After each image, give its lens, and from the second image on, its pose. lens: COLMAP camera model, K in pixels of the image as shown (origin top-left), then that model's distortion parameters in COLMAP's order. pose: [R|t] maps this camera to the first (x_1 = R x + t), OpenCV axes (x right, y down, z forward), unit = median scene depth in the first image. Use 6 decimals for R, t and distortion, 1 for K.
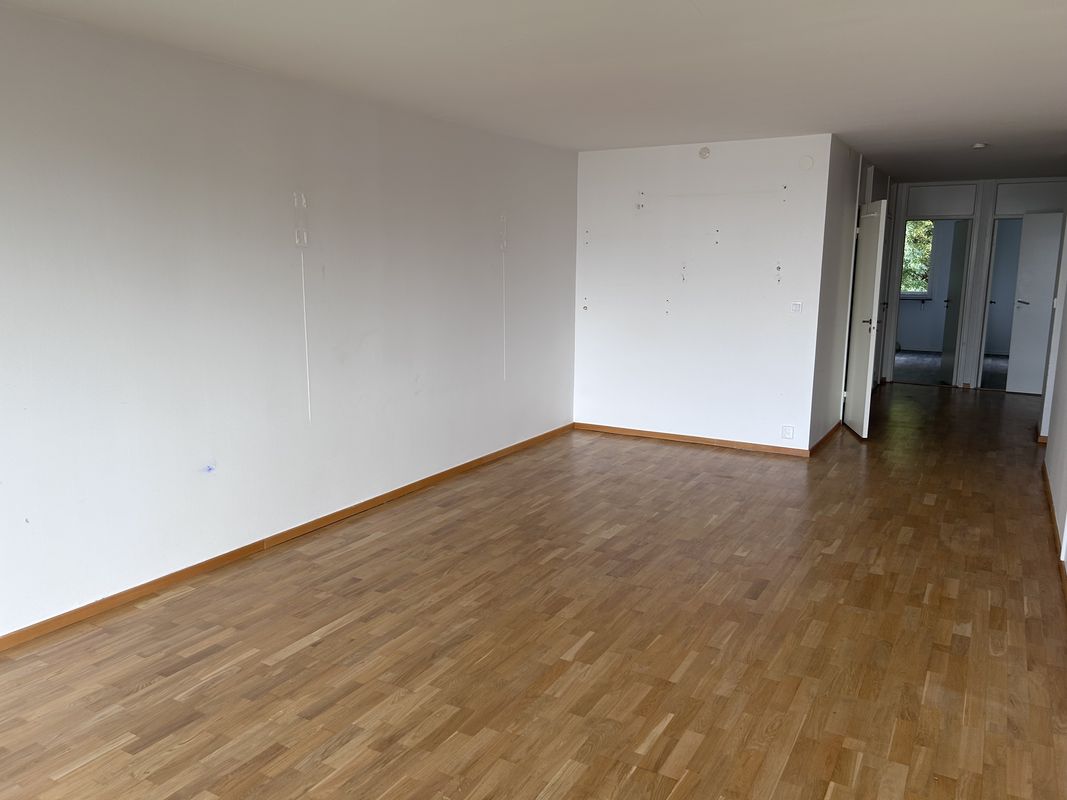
lens RADIAL K [[789.5, 0, 540.6], [0, 789.5, 400.5], [0, 0, 1]] dist [0.045002, -0.056826]
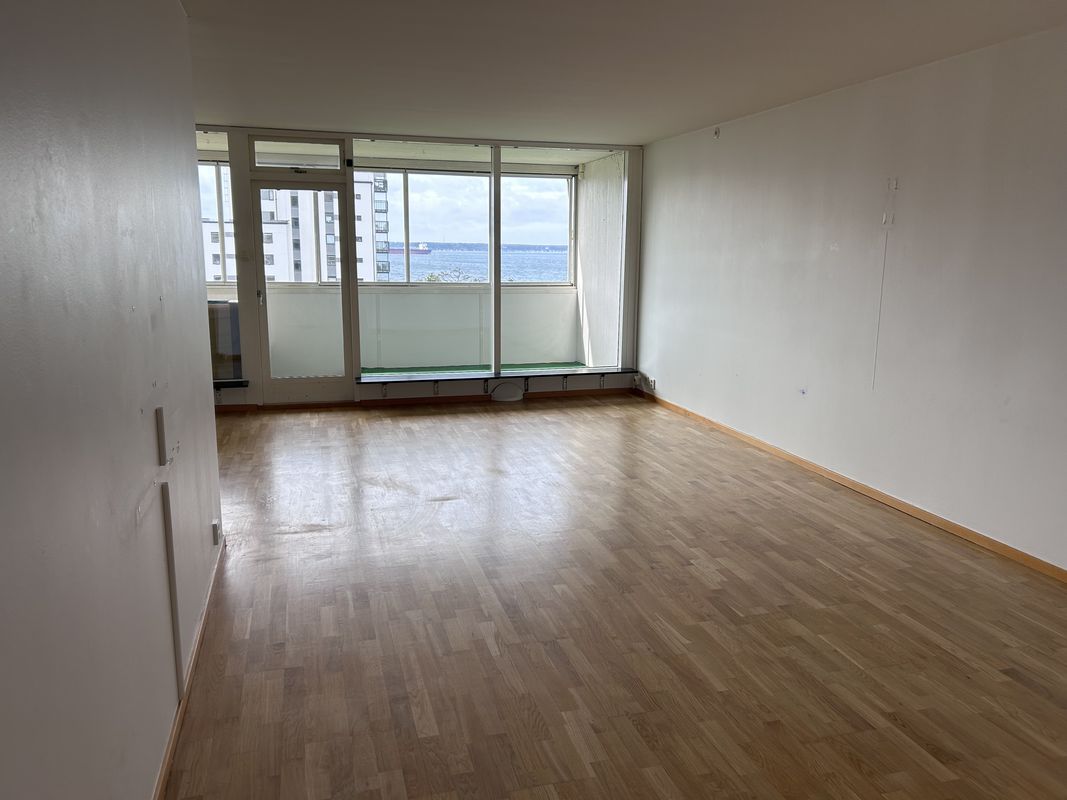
lens RADIAL K [[789.5, 0, 533.8], [0, 789.5, 398.5], [0, 0, 1]] dist [0.045002, -0.056826]
pose [[-0.690270, 0.128450, -0.712059, 0.716518], [-0.139452, 0.942047, 0.305123, -0.207750], [0.709986, 0.309915, -0.632354, 1.236155]]
